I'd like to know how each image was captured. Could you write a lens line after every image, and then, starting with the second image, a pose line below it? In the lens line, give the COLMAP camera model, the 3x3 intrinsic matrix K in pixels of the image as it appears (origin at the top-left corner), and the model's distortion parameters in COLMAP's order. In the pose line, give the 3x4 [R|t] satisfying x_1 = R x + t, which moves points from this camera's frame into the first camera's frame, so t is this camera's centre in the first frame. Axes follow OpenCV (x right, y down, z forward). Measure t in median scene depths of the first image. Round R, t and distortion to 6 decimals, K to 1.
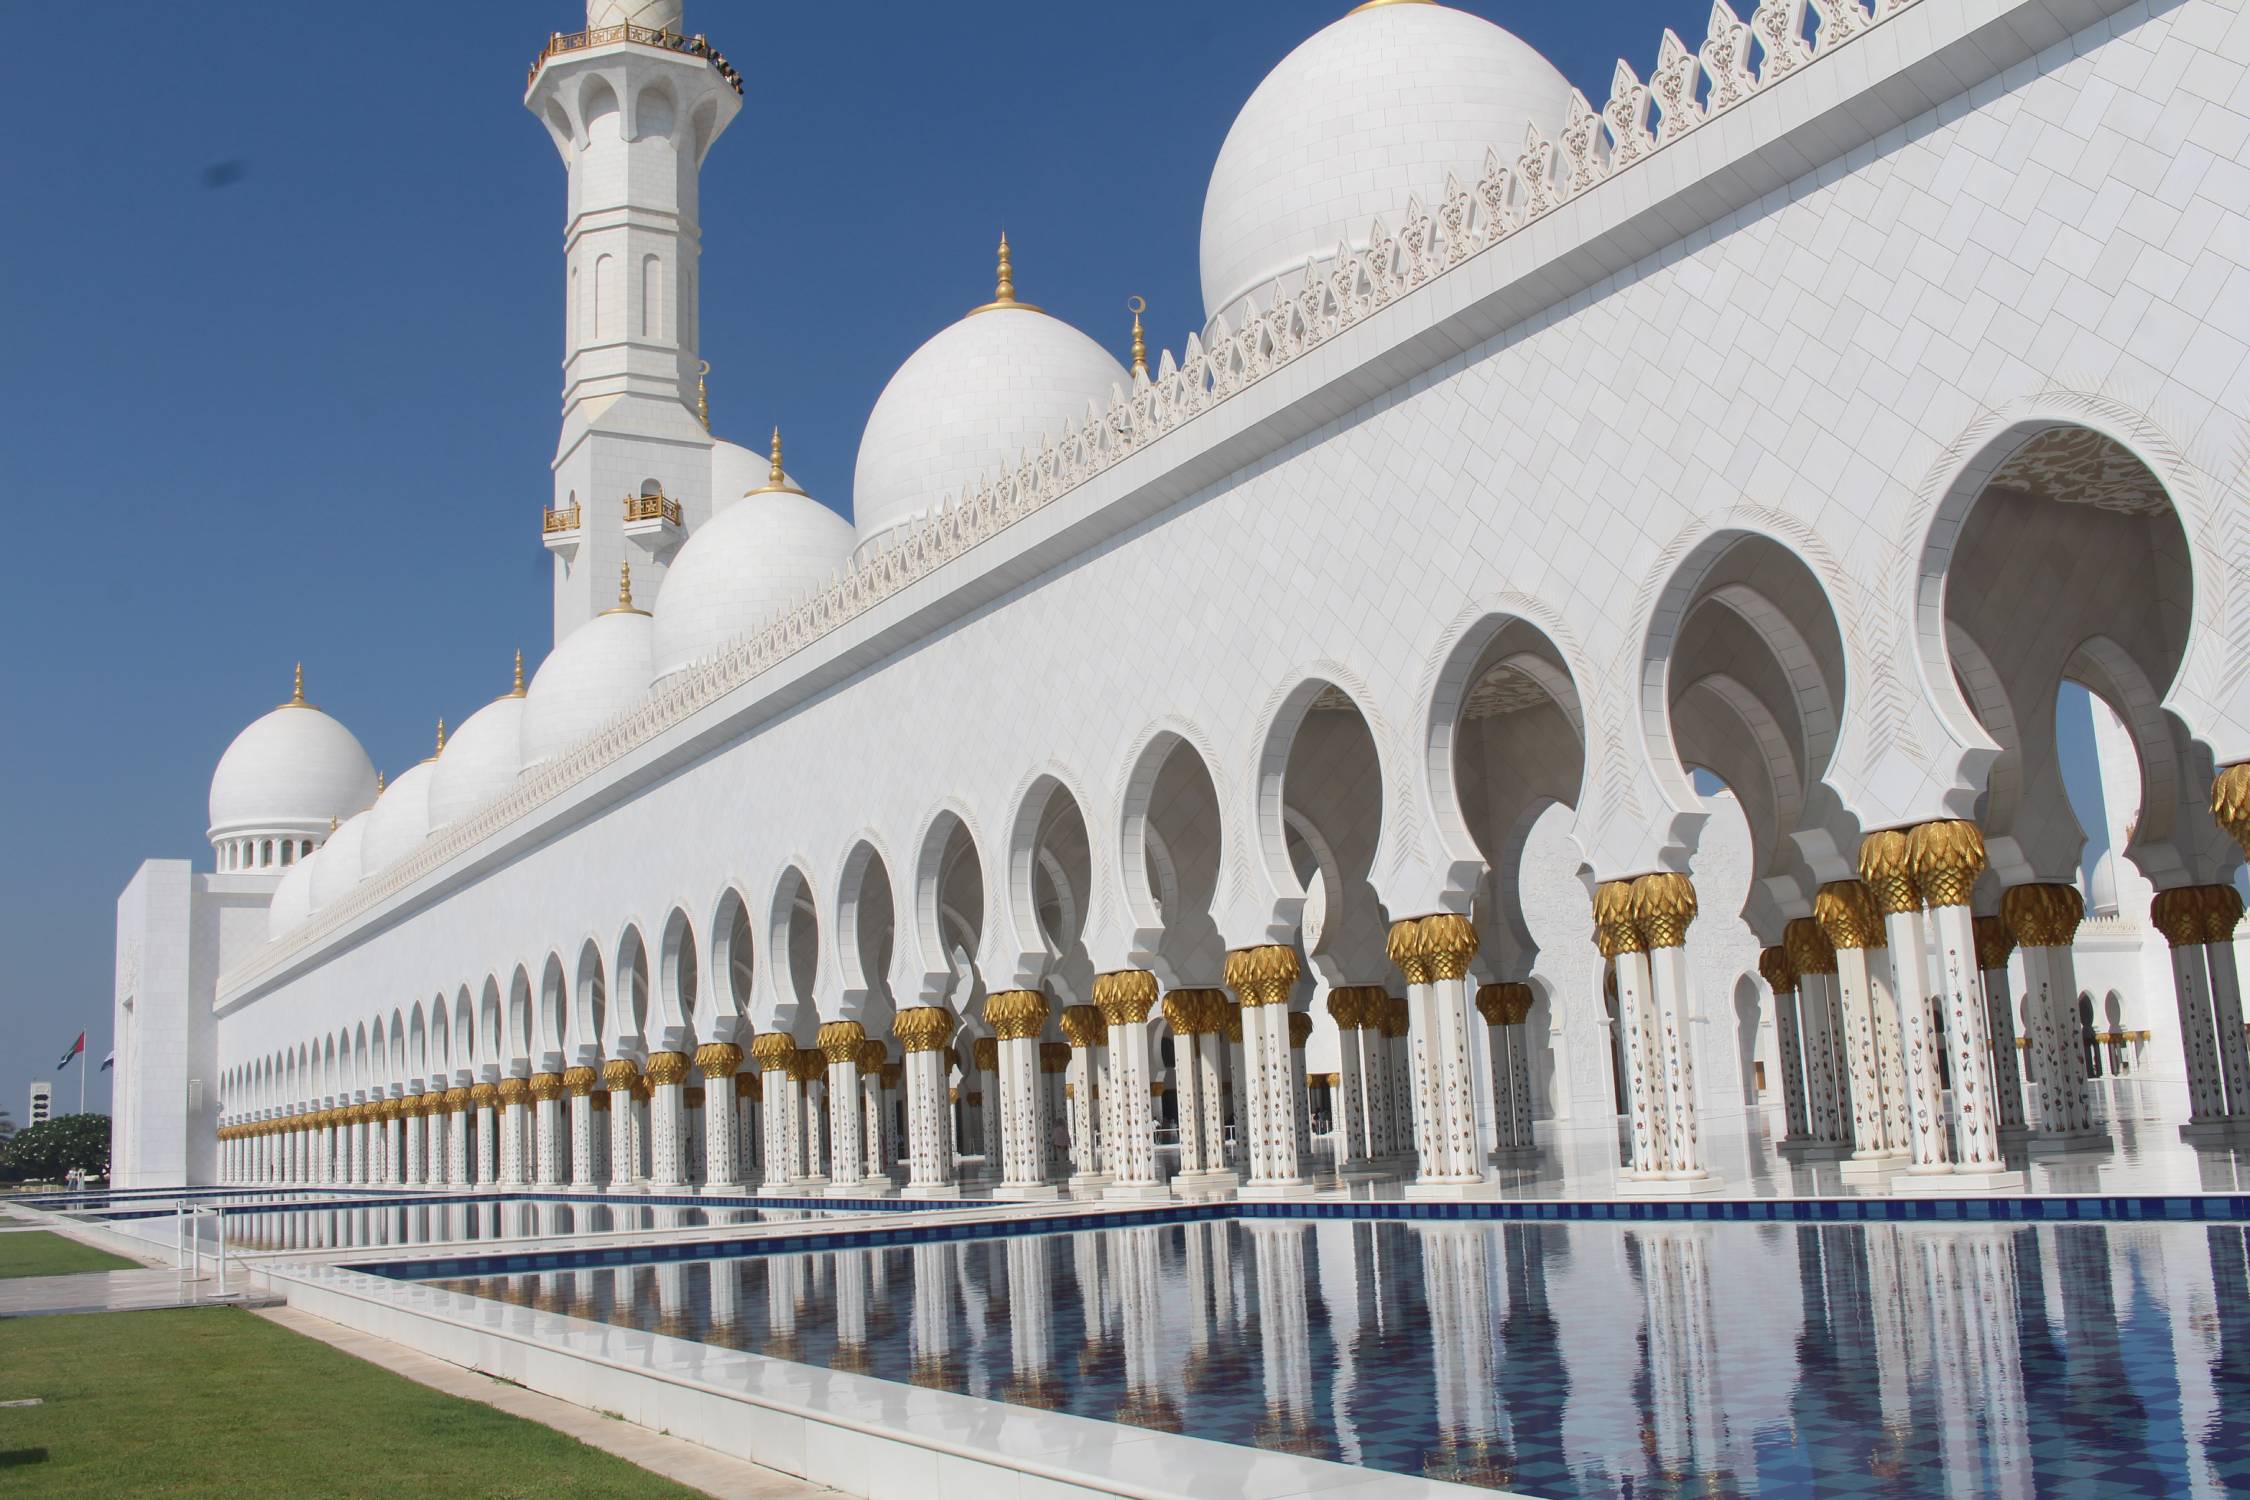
lens RADIAL K [[1977.3, 0, 931.9], [0, 1977.3, 749.0], [0, 0, 1]] dist [-0.138866, 0.093998]
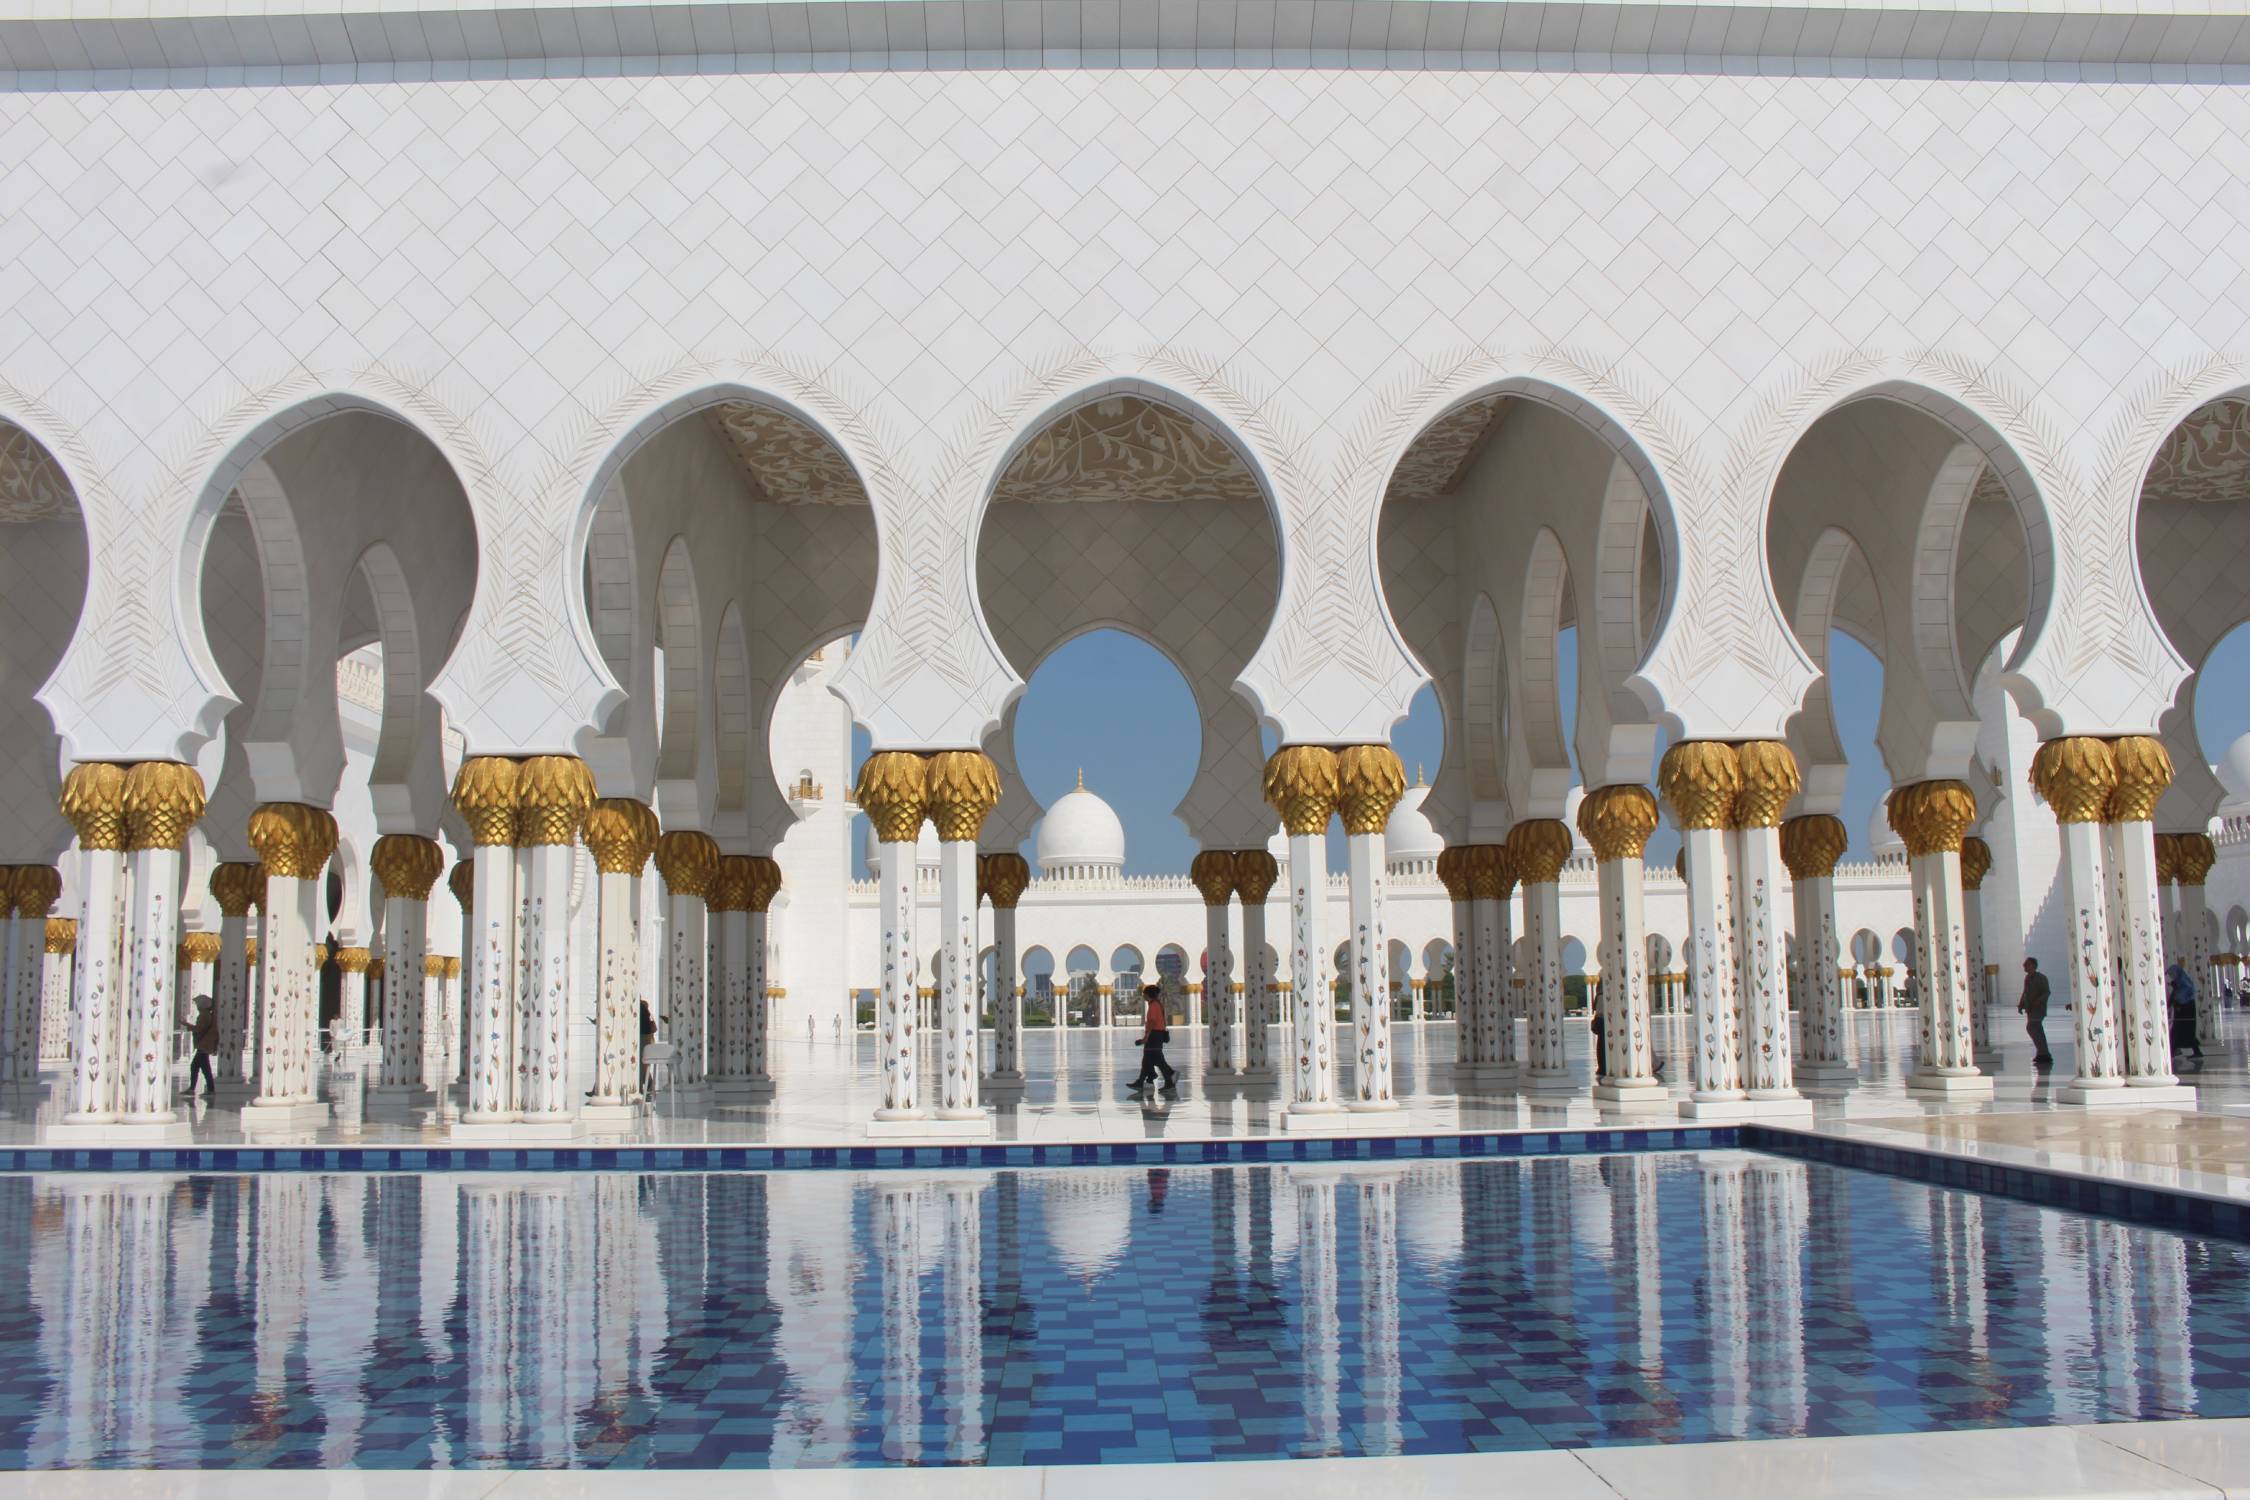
lens RADIAL K [[1900.1, 0, 1117.6], [0, 1900.1, 768.1], [0, 0, 1]] dist [-0.155707, 0.138468]
pose [[0.450272, 0.156170, 0.879128, -0.231889], [-0.178647, 0.980434, -0.082666, 0.096301], [-0.874837, -0.119831, 0.469362, 0.426878]]
